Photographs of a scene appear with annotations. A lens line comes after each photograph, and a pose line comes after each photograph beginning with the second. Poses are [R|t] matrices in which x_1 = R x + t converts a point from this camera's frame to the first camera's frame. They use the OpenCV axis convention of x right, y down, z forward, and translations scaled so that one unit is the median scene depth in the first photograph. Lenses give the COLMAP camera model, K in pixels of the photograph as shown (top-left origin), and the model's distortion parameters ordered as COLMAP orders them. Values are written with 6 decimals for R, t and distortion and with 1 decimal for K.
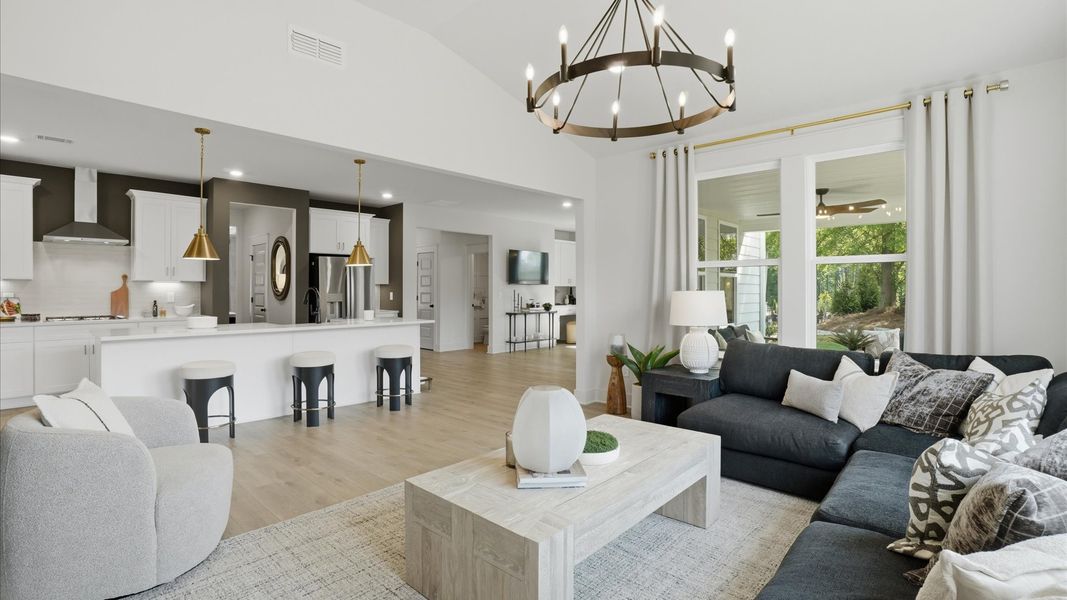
lens RADIAL K [[504.9, 0, 519.0], [0, 504.9, 289.4], [0, 0, 1]] dist [-0.038423, 0.011801]
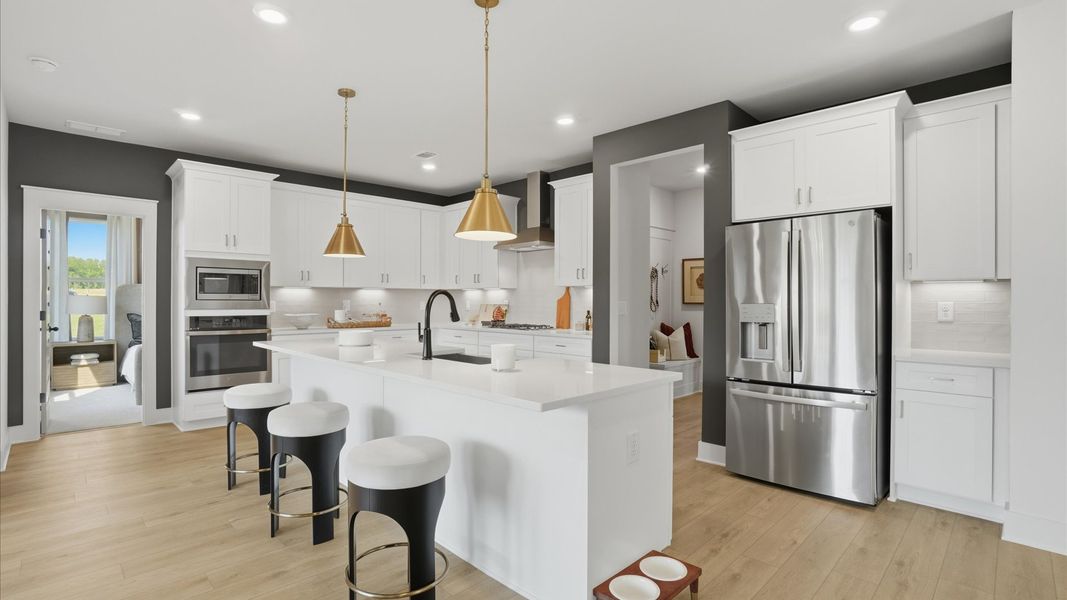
lens RADIAL K [[504.9, 0, 522.0], [0, 504.9, 300.5], [0, 0, 1]] dist [-0.038423, 0.011801]
pose [[-0.028364, 0.000647, -0.999597, 0.102230], [-0.001930, 0.999998, 0.000702, 0.005401], [0.999596, 0.001949, -0.028363, 0.933370]]
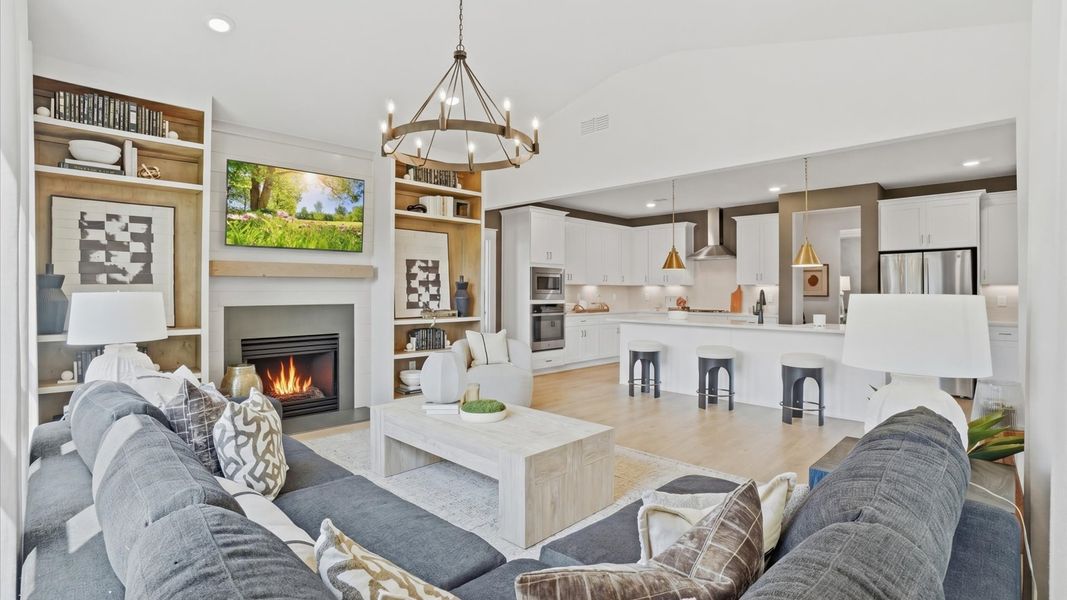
lens RADIAL K [[504.9, 0, 528.7], [0, 504.9, 284.3], [0, 0, 1]] dist [-0.038423, 0.011801]
pose [[-0.009510, -0.013272, -0.999867, 0.552062], [-0.002809, 0.999908, -0.013246, -0.000045], [0.999951, 0.002683, -0.009547, 0.438727]]
